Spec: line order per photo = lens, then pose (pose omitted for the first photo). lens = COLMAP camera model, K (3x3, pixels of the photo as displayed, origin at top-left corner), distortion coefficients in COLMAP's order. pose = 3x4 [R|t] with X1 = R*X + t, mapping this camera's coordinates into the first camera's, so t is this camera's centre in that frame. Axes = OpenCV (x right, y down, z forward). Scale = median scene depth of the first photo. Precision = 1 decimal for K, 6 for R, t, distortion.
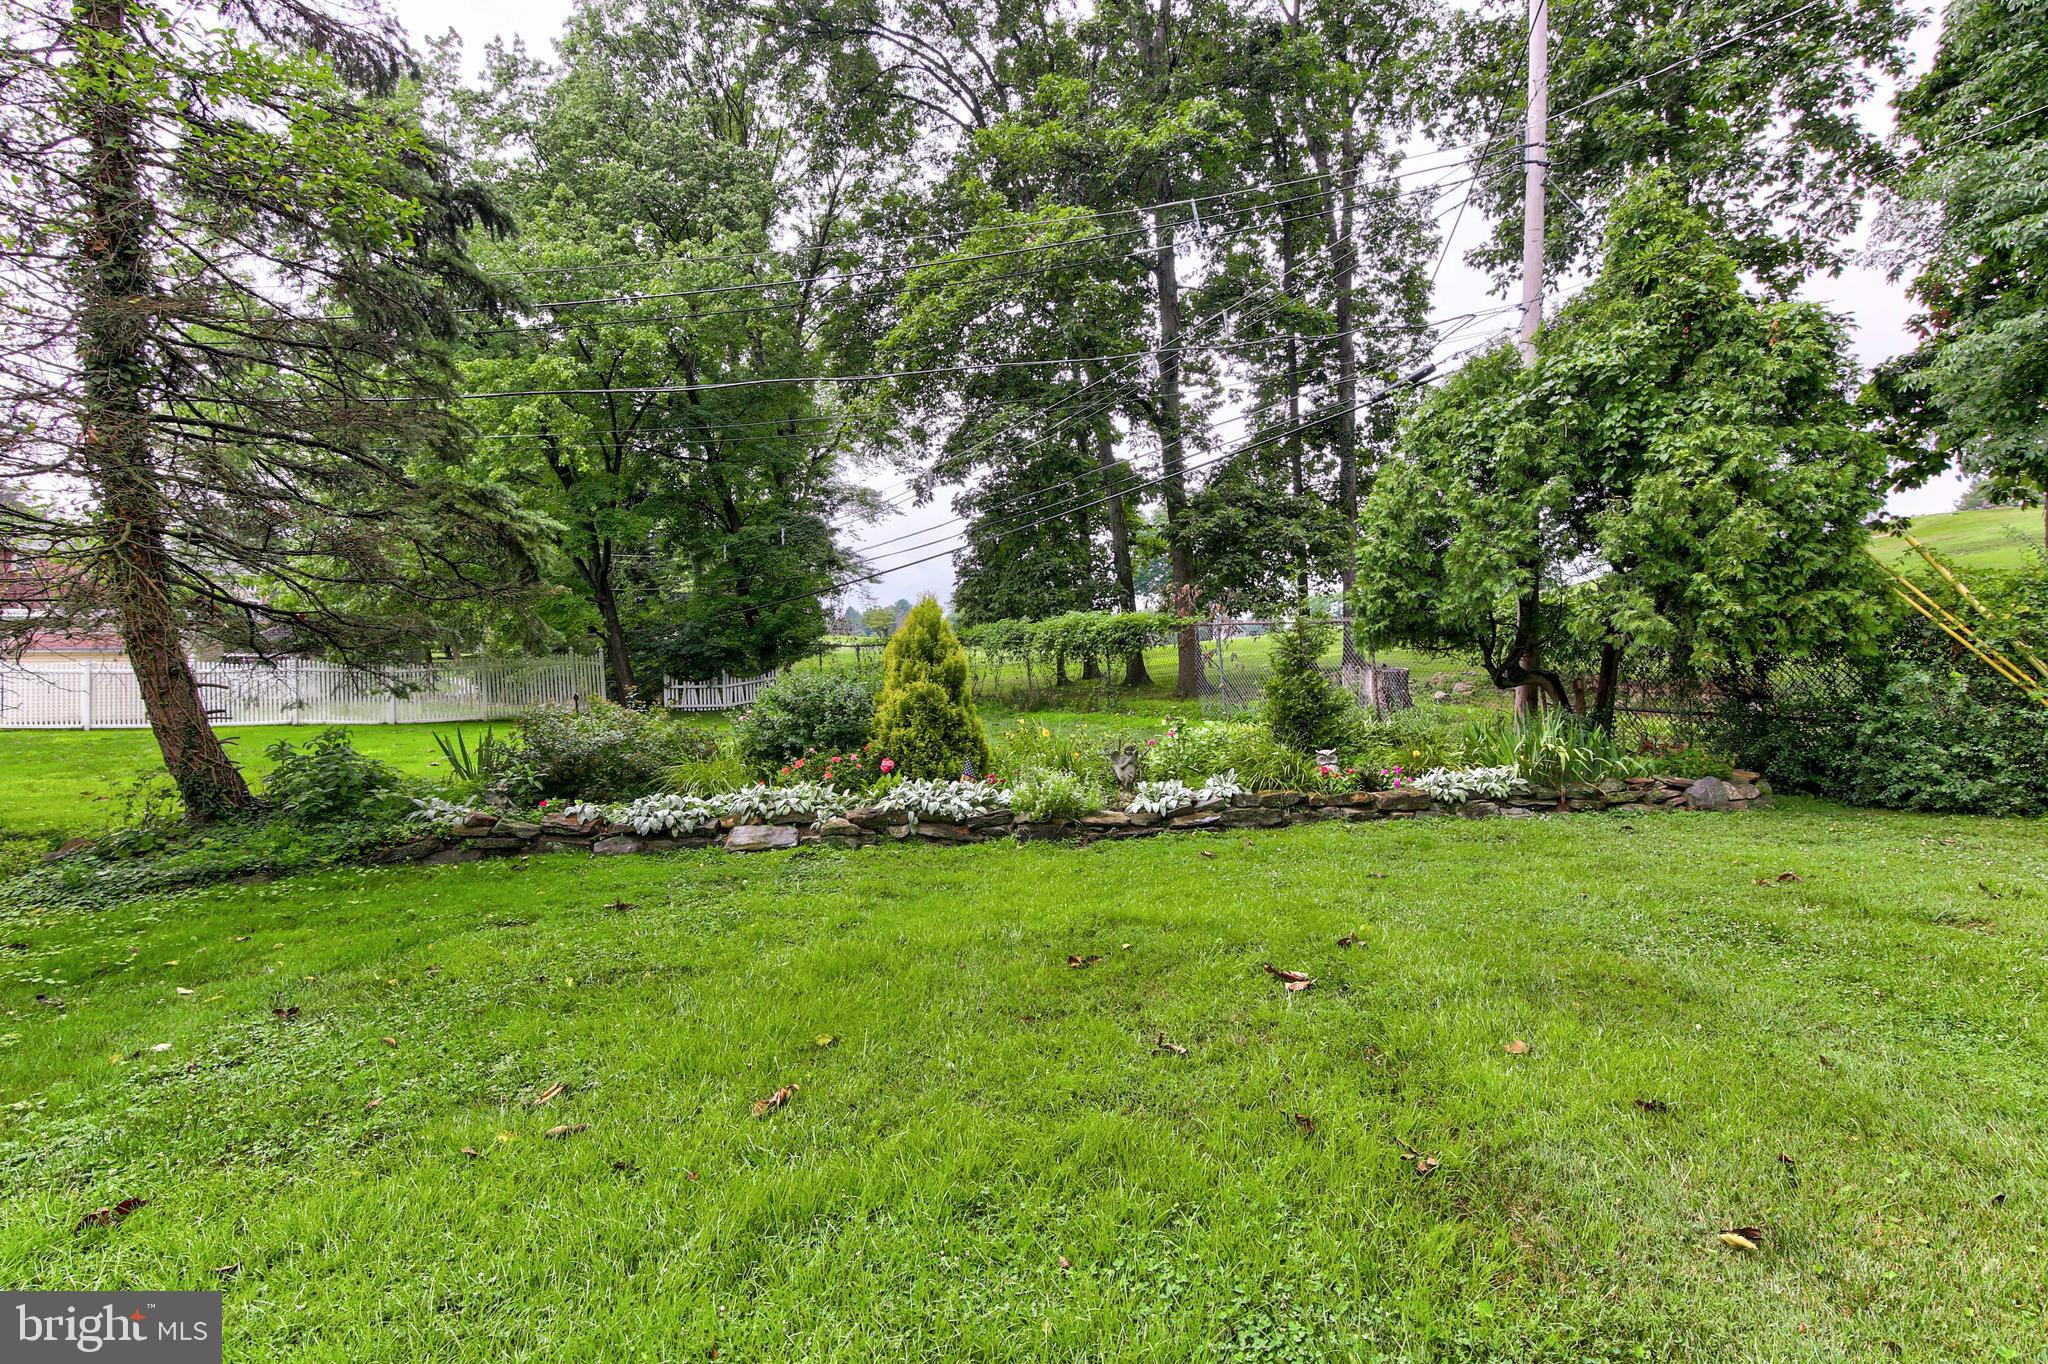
lens RADIAL K [[1052.6, 0, 1033.1], [0, 1052.6, 646.8], [0, 0, 1]] dist [0.013521, -0.014951]
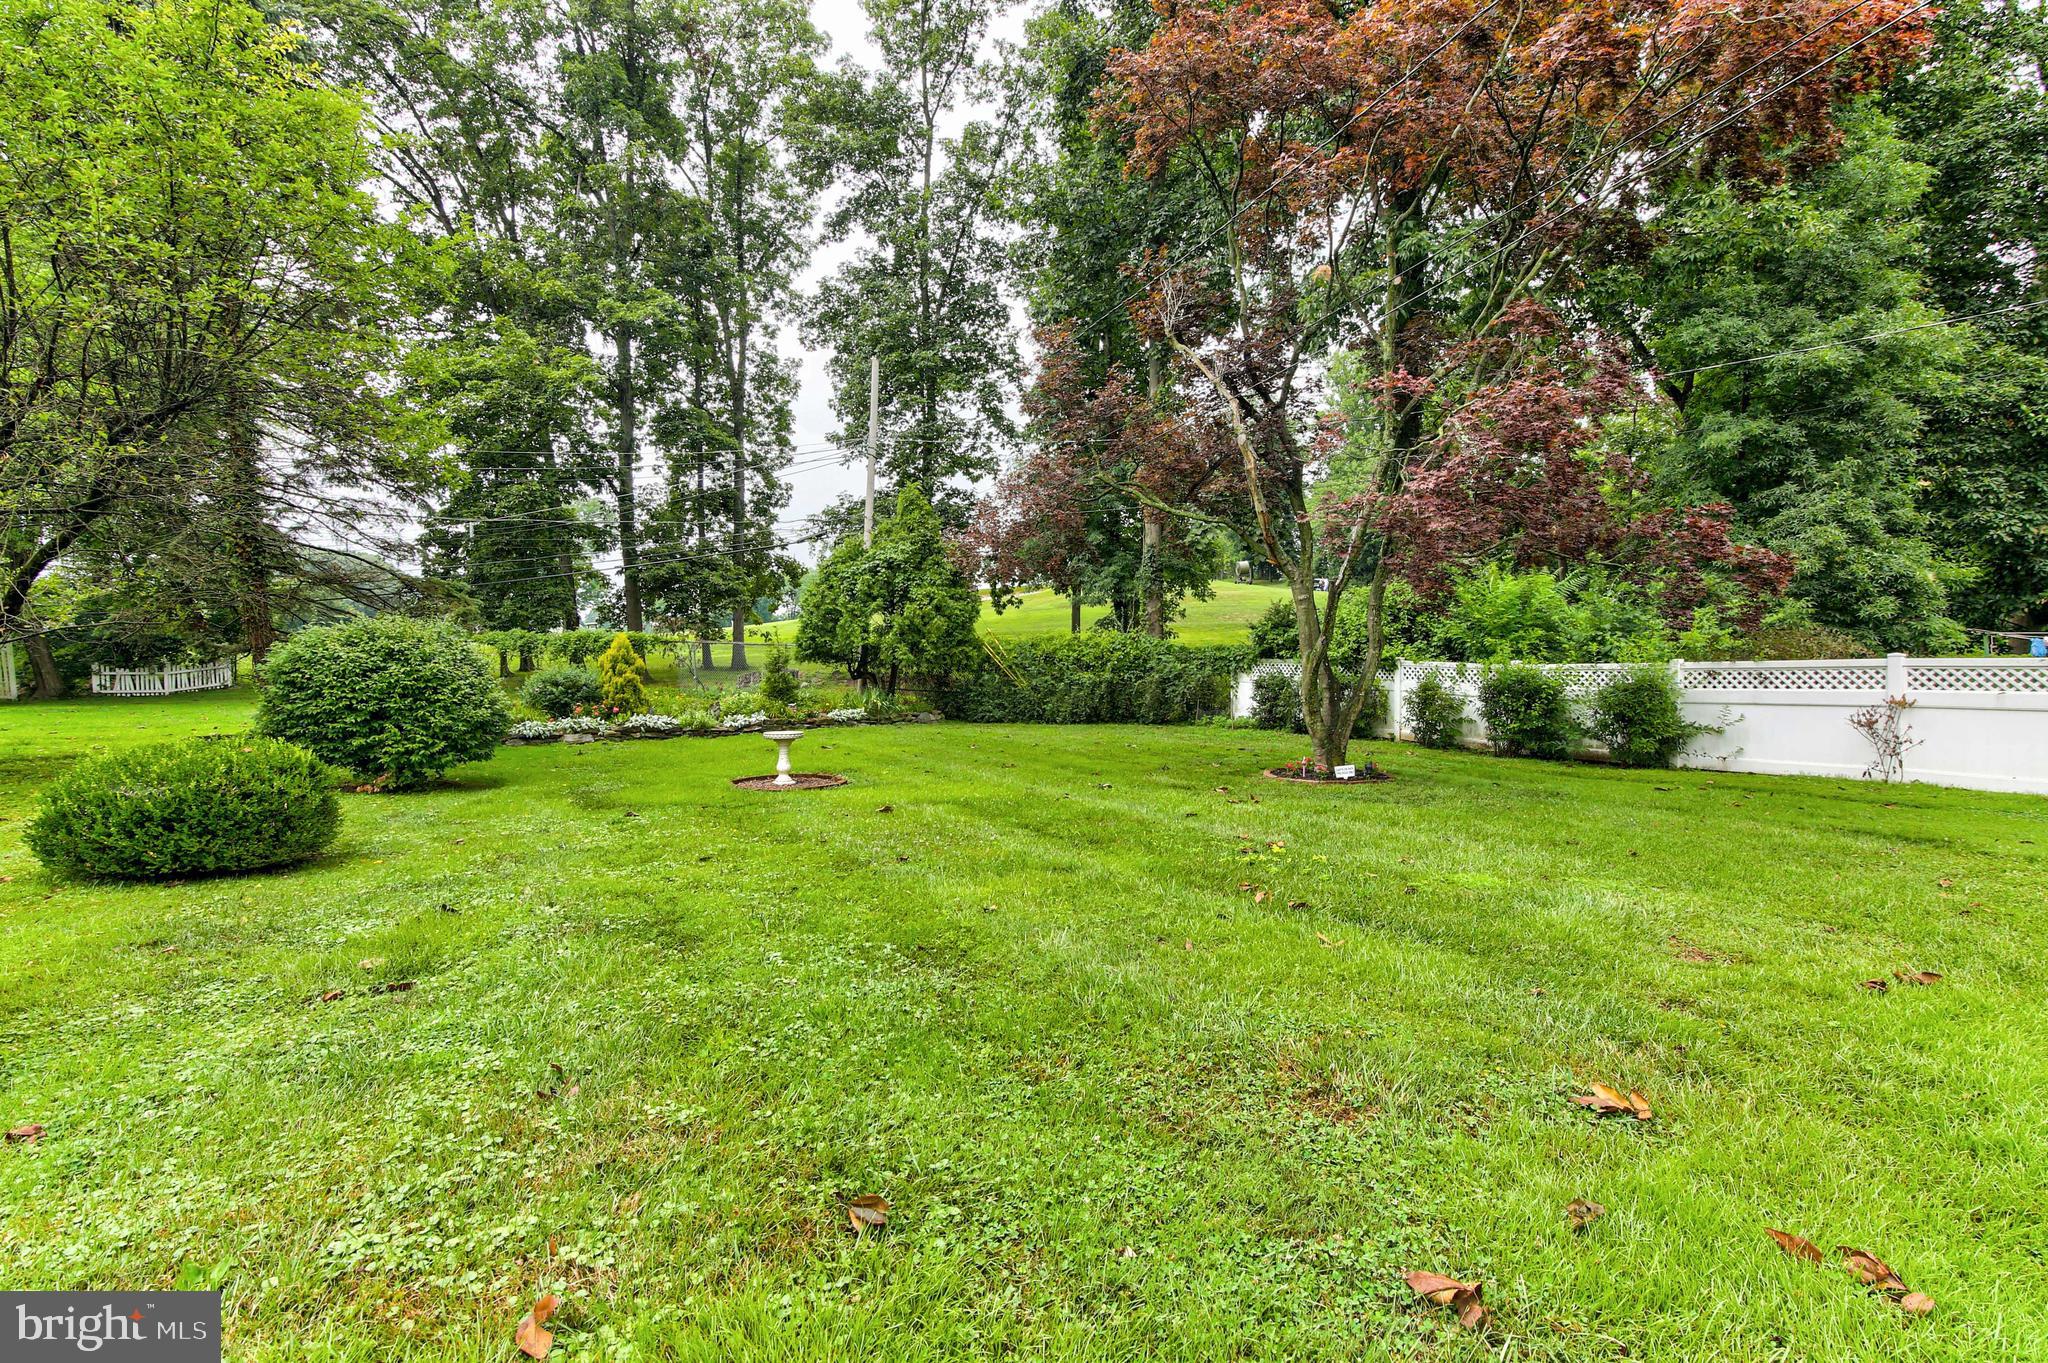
lens RADIAL K [[924.1, 0, 1034.7], [0, 924.1, 678.5], [0, 0, 1]] dist [0.000137, 0.000204]
pose [[0.789576, 0.011250, 0.613550, -0.290345], [-0.033224, 0.999149, 0.024436, -0.015580], [-0.612753, -0.039679, 0.789278, -0.507291]]
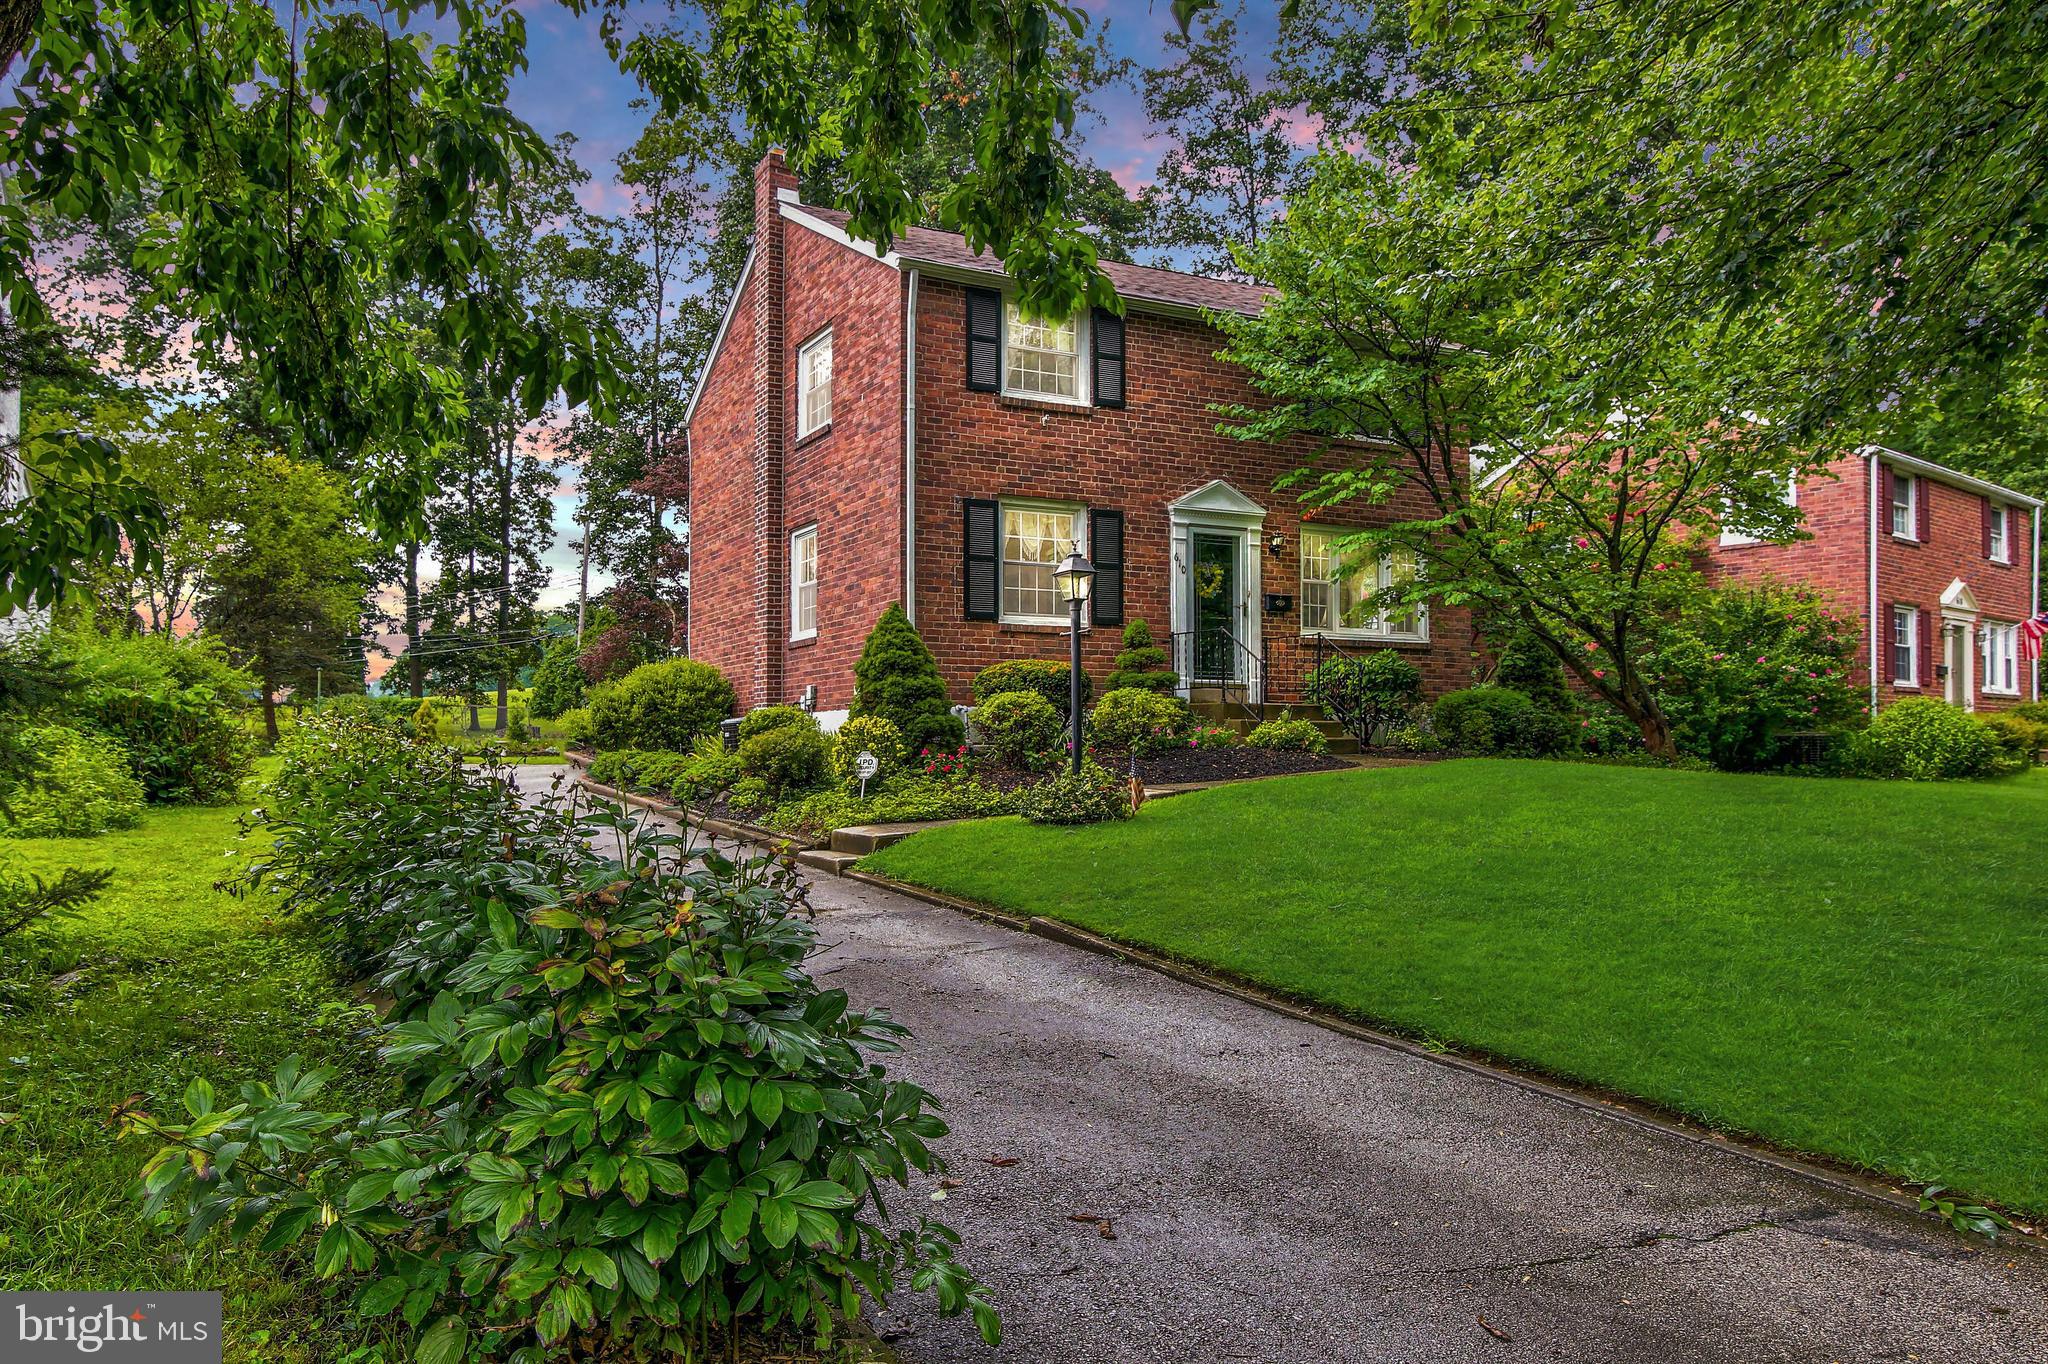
lens RADIAL K [[1353.6, 0, 960.8], [0, 1353.6, 721.8], [0, 0, 1]] dist [0.004618, 0.000398]
pose [[0.788439, 0.032094, 0.614275, -0.782378], [-0.036828, 0.999309, -0.004941, -0.009829], [-0.614010, -0.018727, 0.789076, -2.025450]]
